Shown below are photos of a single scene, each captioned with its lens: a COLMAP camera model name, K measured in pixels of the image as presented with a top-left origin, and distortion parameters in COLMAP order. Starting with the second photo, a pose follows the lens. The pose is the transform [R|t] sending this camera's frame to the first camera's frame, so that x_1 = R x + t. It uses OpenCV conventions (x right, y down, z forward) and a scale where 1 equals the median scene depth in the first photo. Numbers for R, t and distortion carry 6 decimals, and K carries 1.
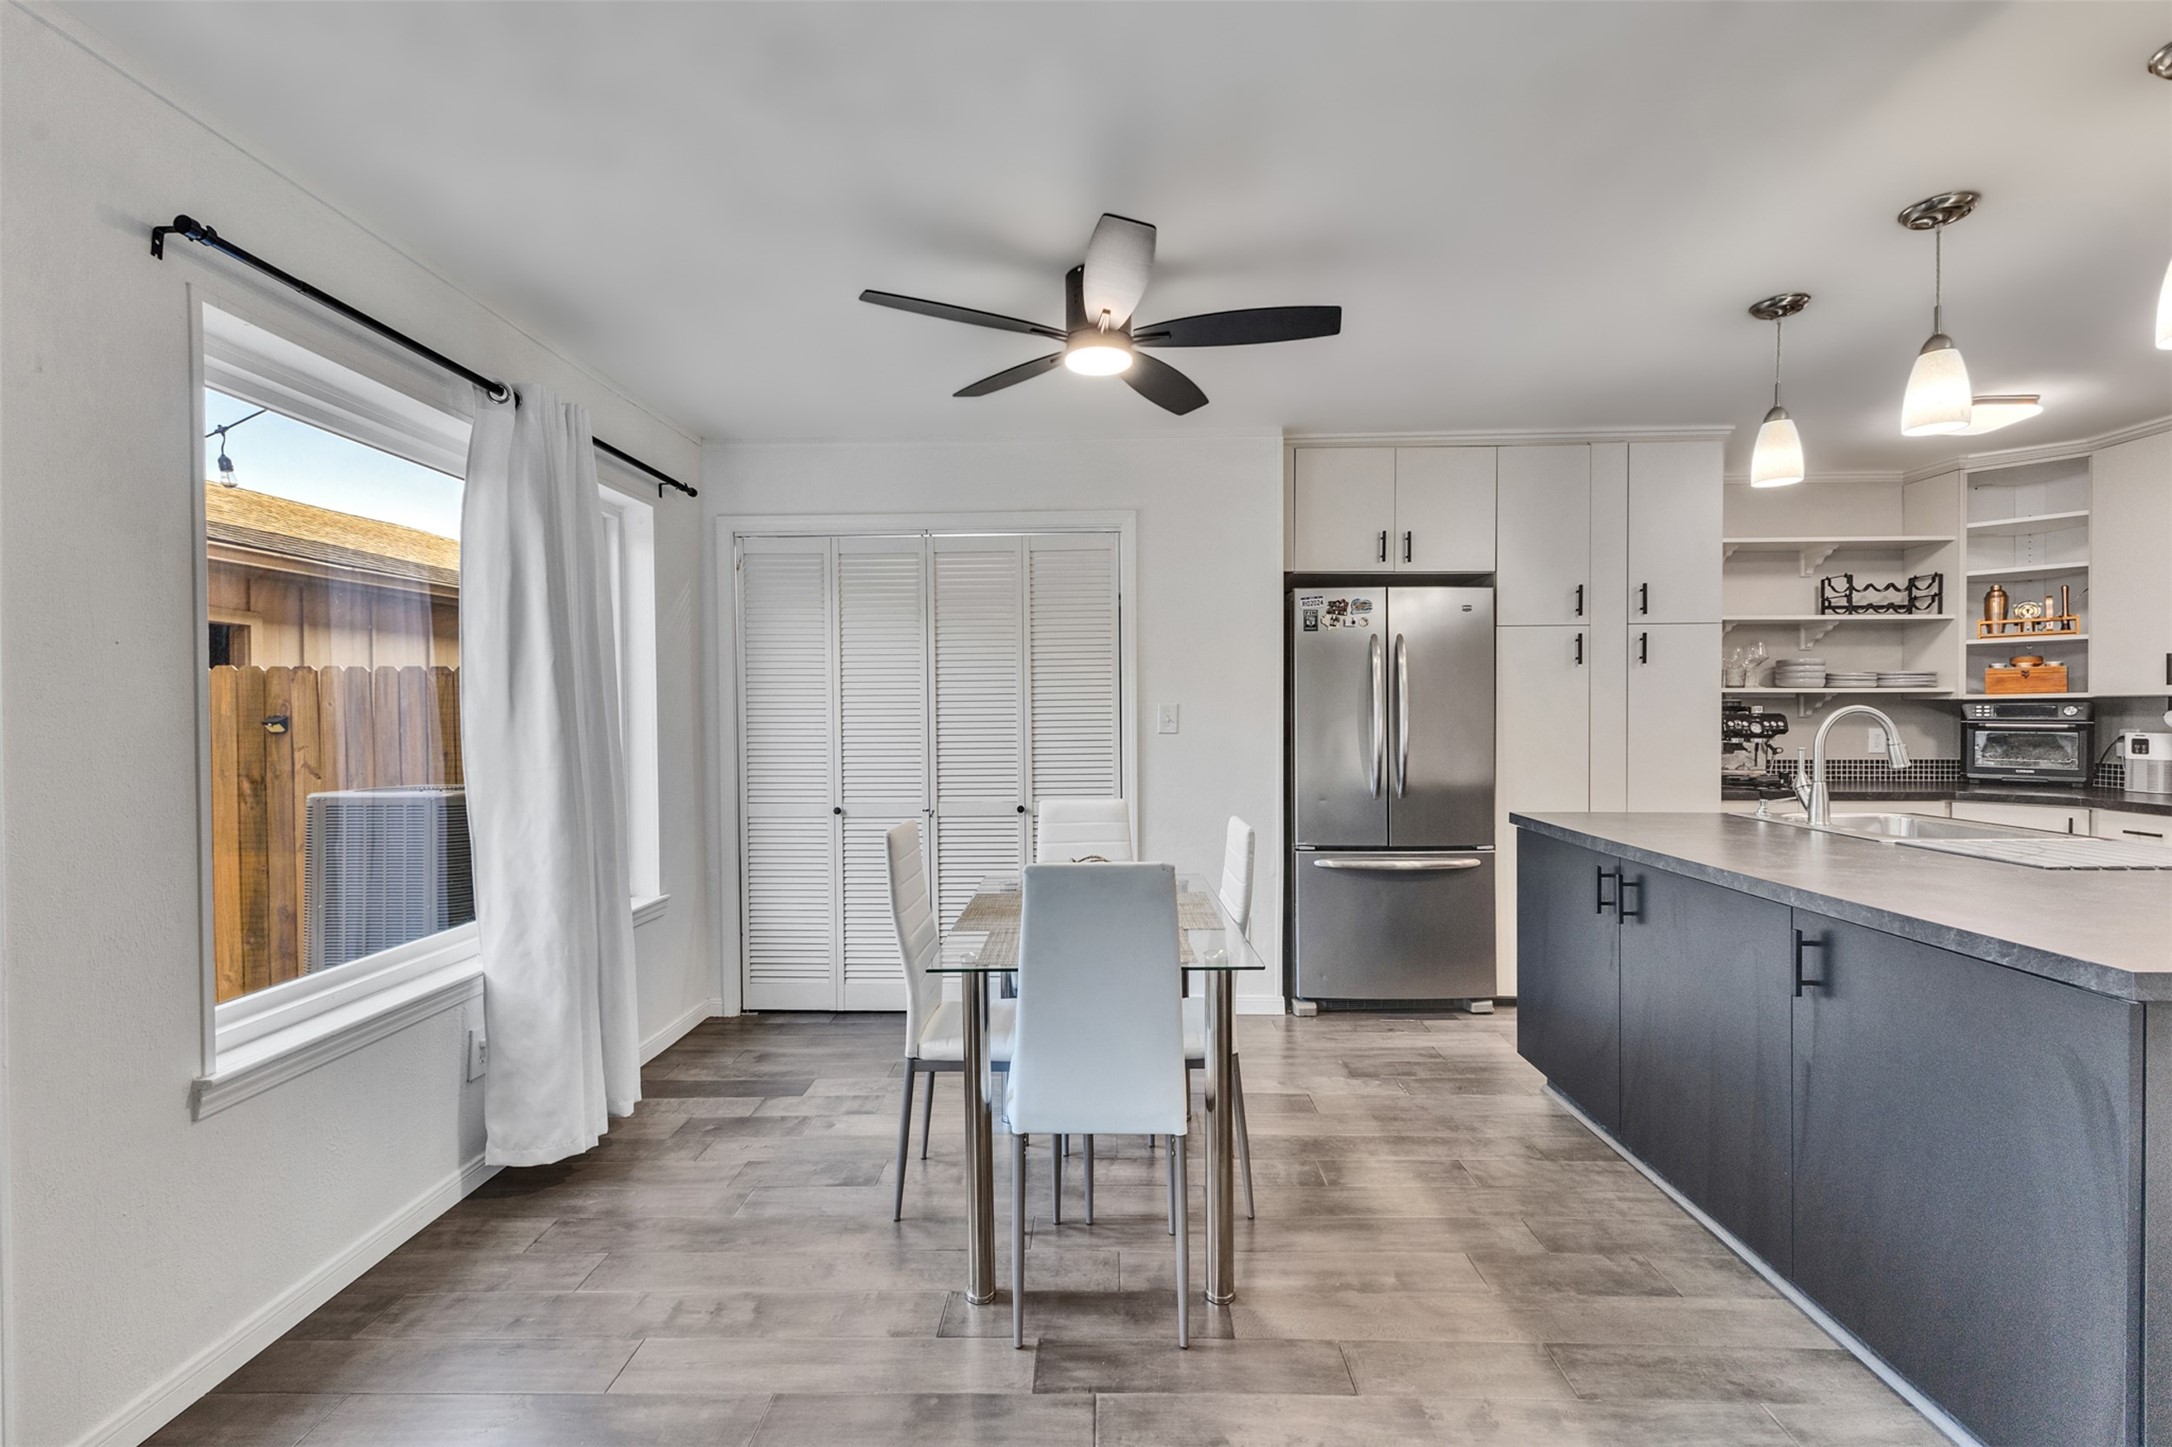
lens RADIAL K [[935.7, 0, 1084.3], [0, 935.7, 721.4], [0, 0, 1]] dist [0.012543, -0.002806]
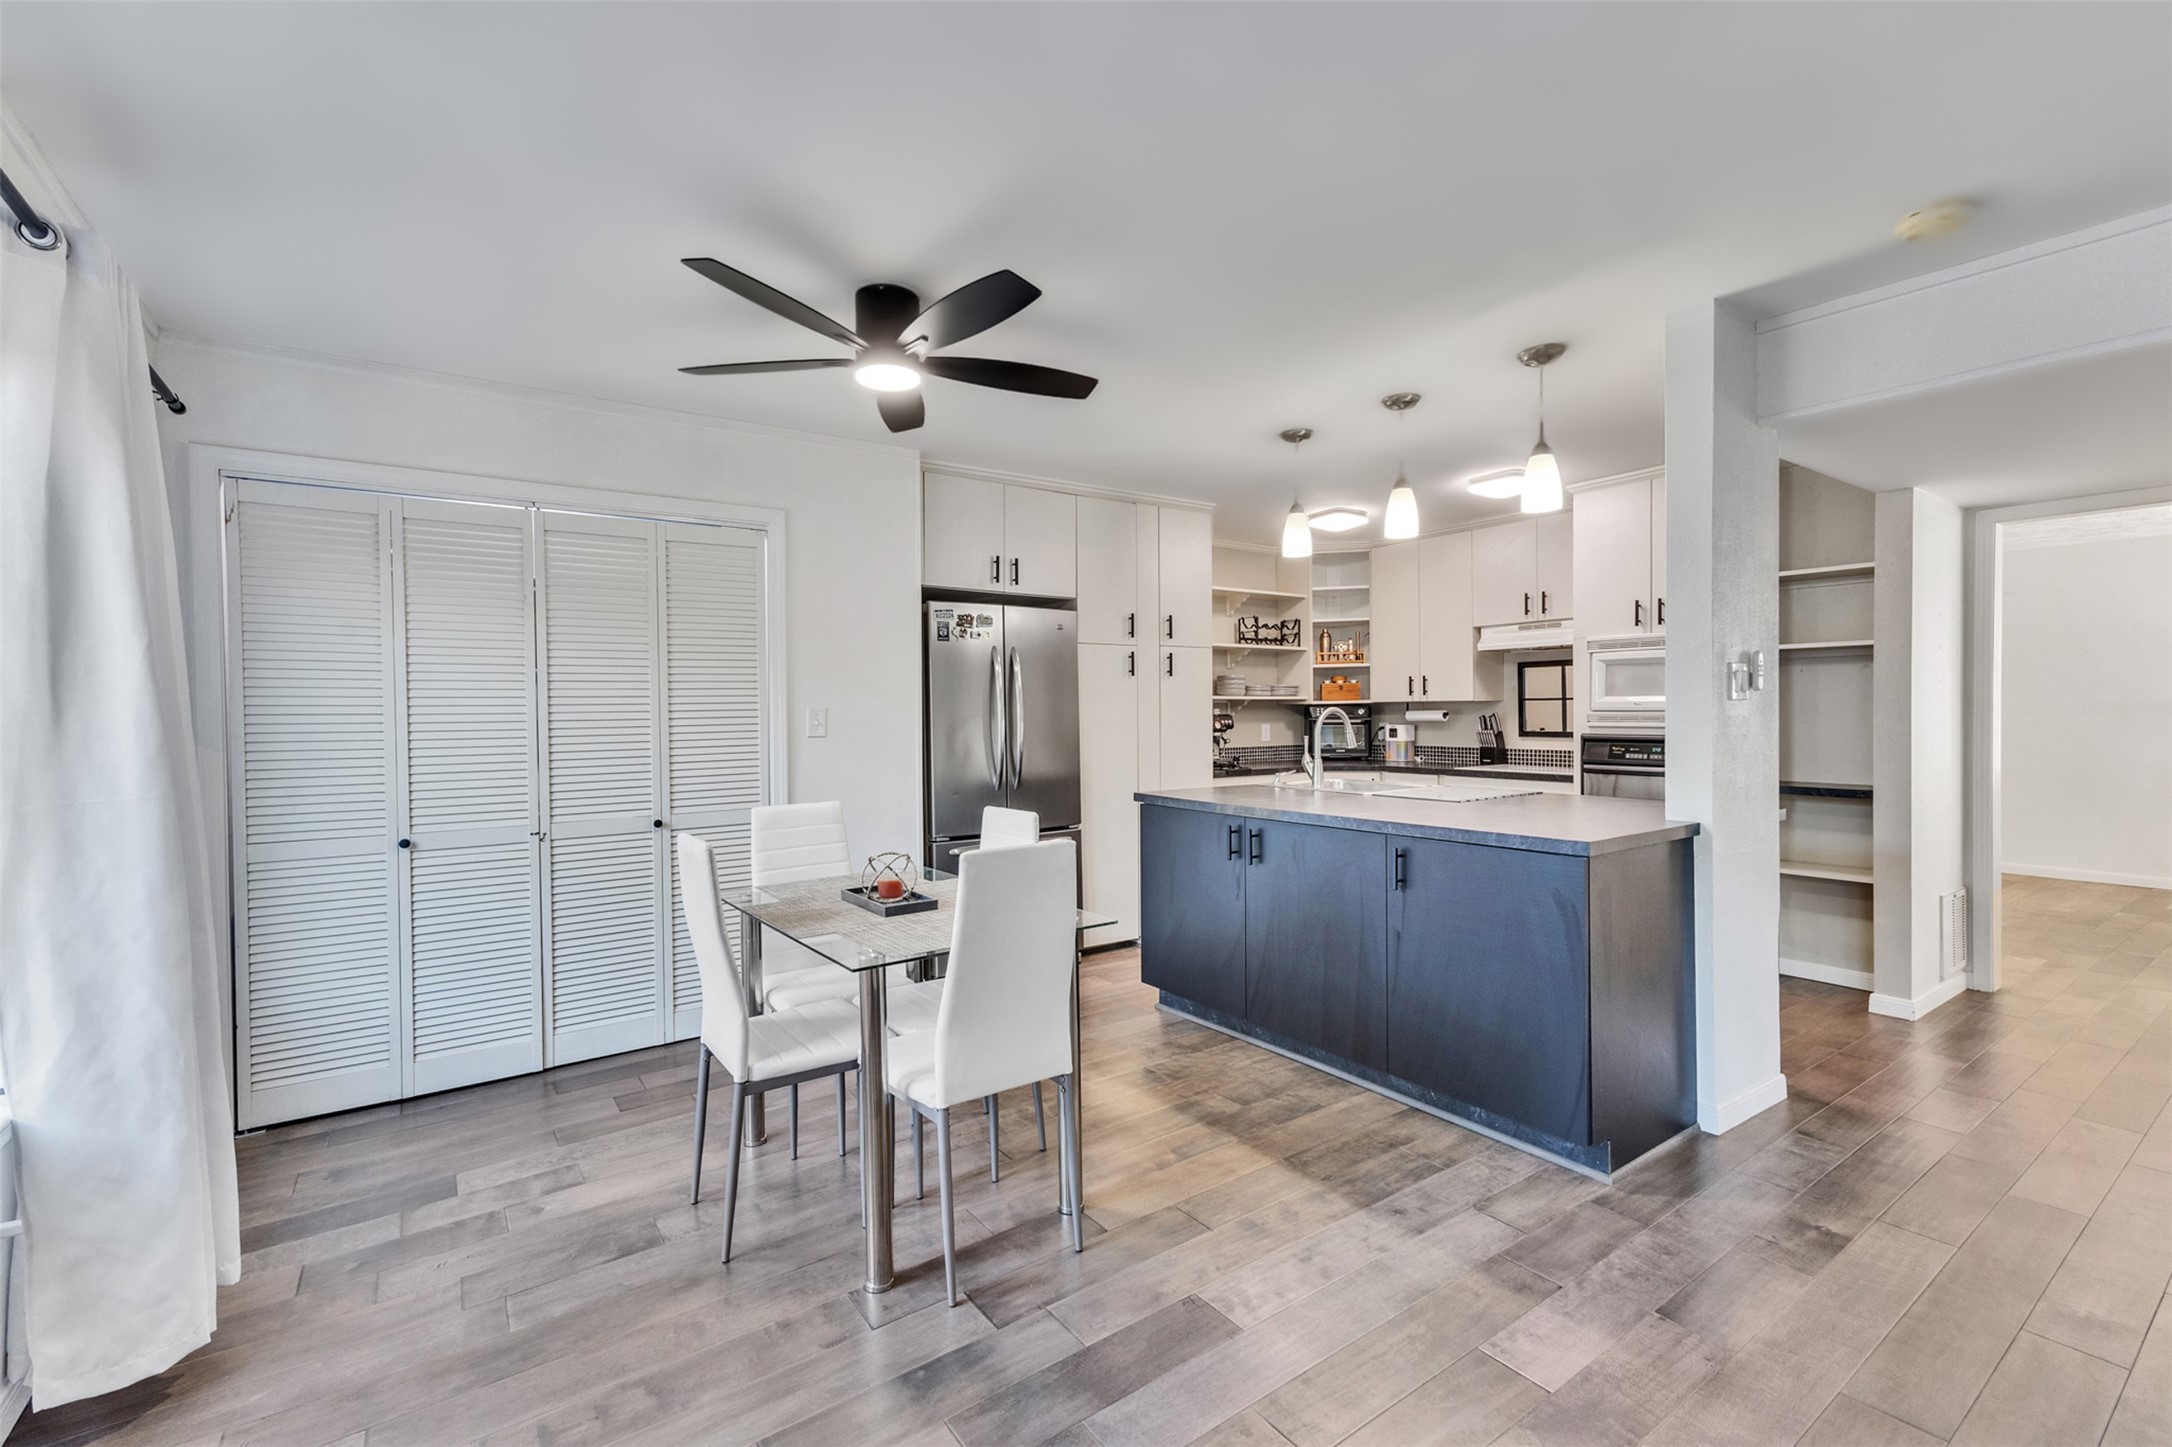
lens RADIAL K [[935.7, 0, 1089.6], [0, 935.7, 720.8], [0, 0, 1]] dist [0.012543, -0.002806]
pose [[0.800663, -0.009527, 0.599040, -0.279707], [0.013818, 0.999901, -0.002568, 0.002307], [-0.598956, 0.010334, 0.800715, 0.020829]]
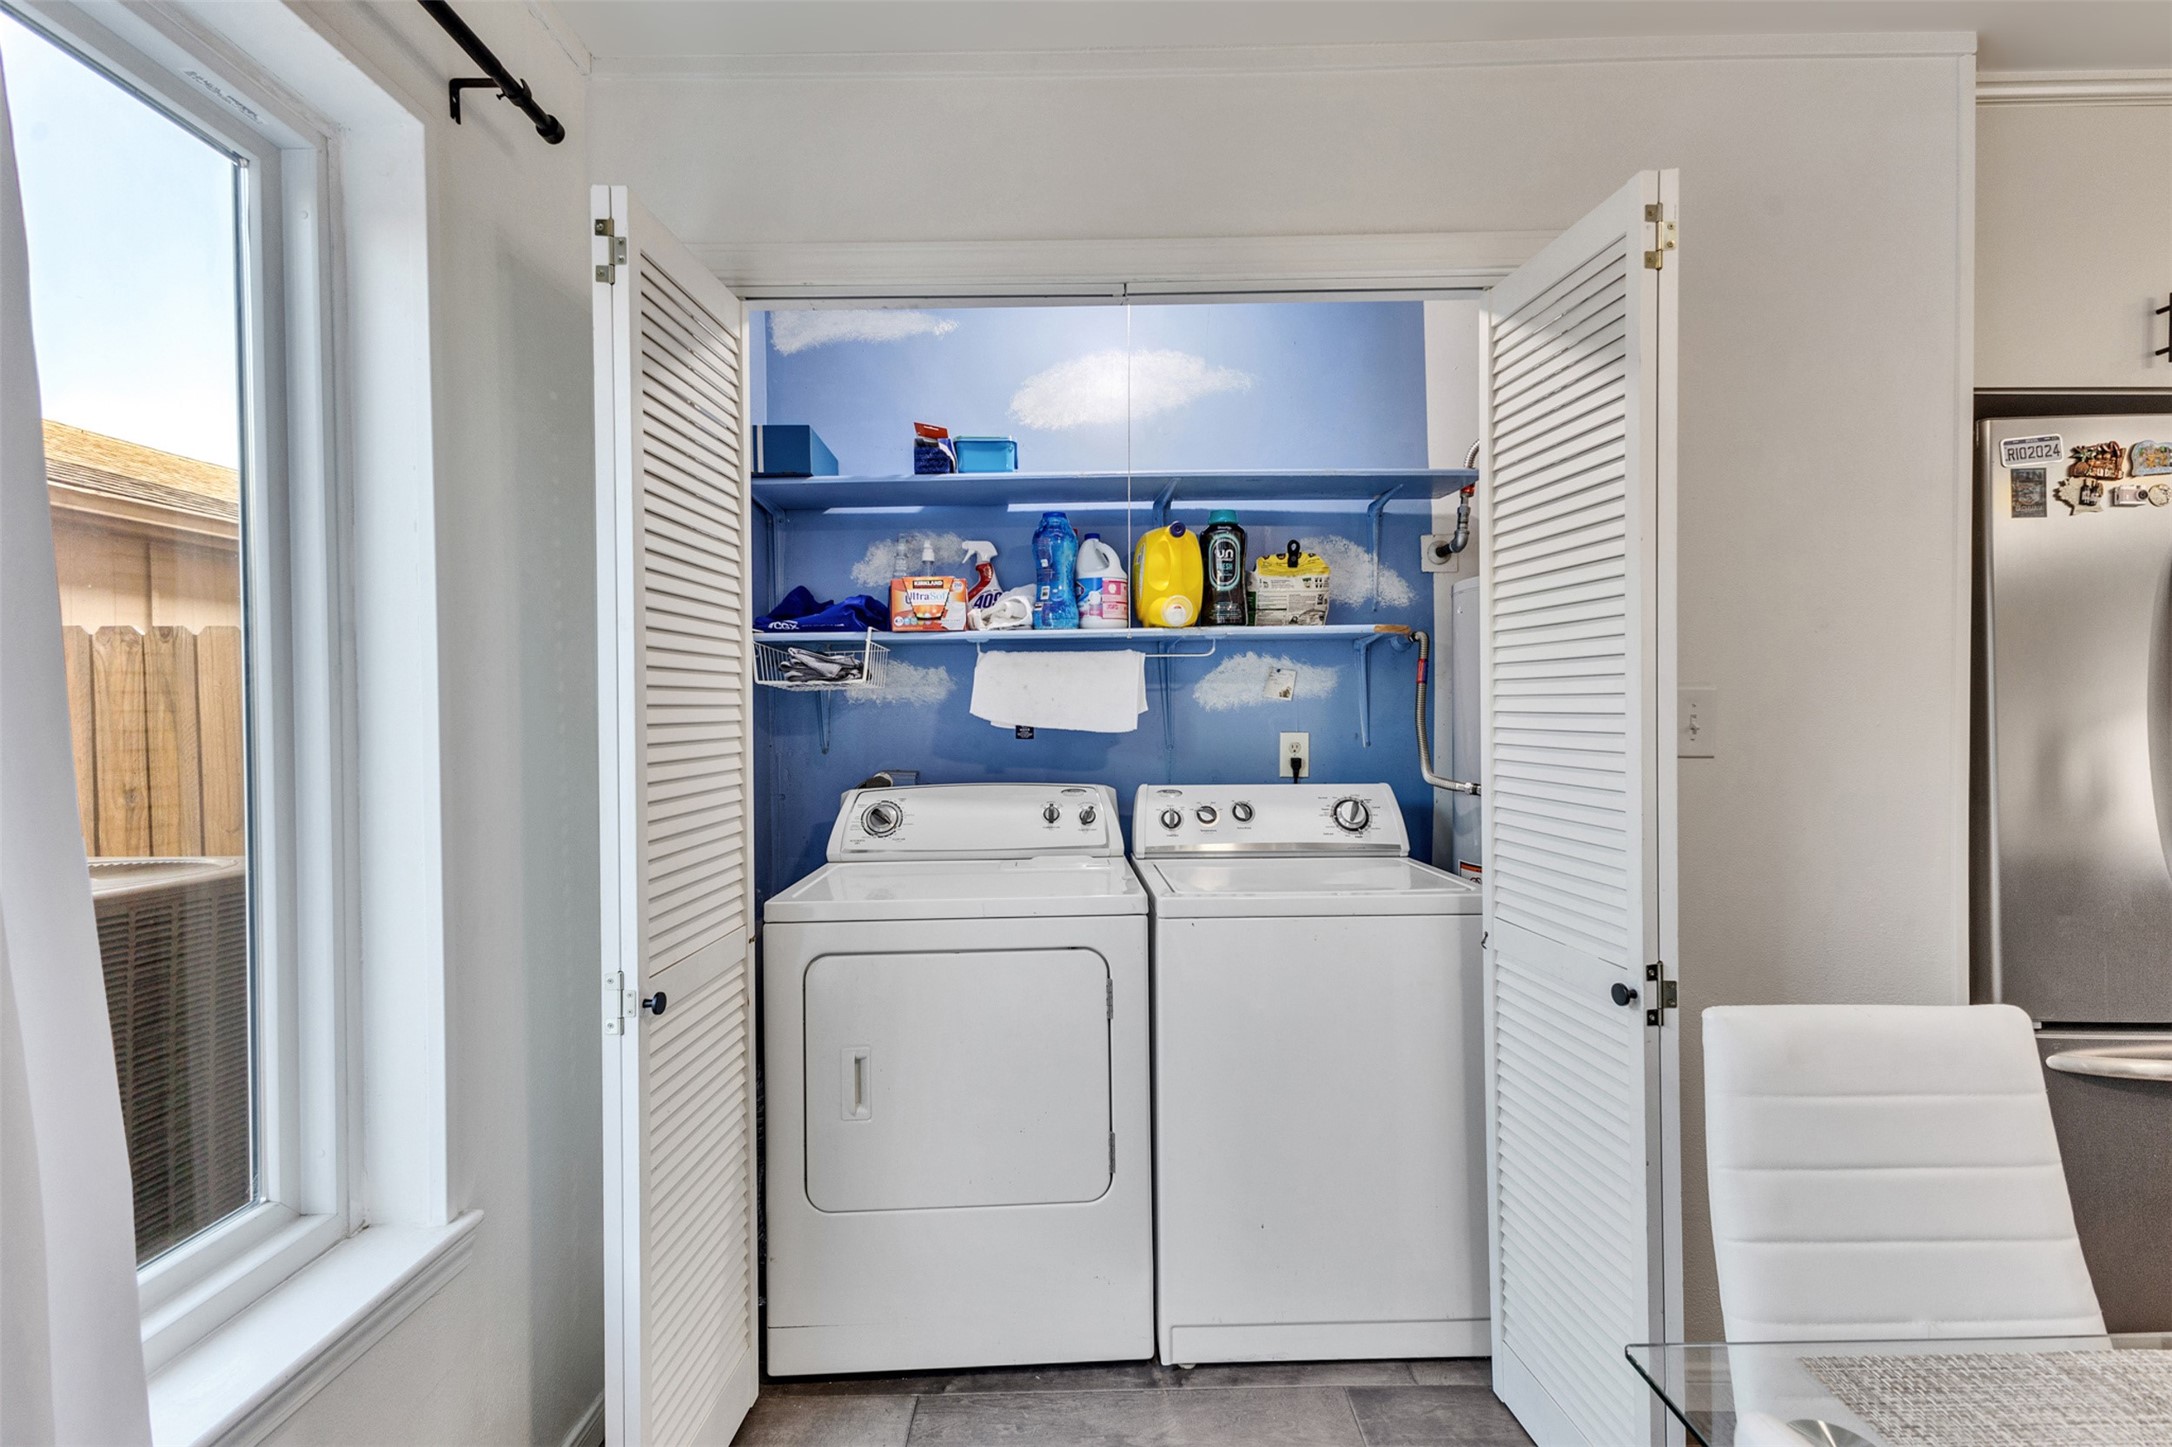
lens RADIAL K [[935.7, 0, 1093.4], [0, 935.7, 727.6], [0, 0, 1]] dist [0.012543, -0.002806]
pose [[0.999017, 0.003950, 0.044156, -0.198364], [-0.003653, 0.999970, -0.006815, 0.002601], [-0.044182, 0.006647, 0.999001, 0.595669]]
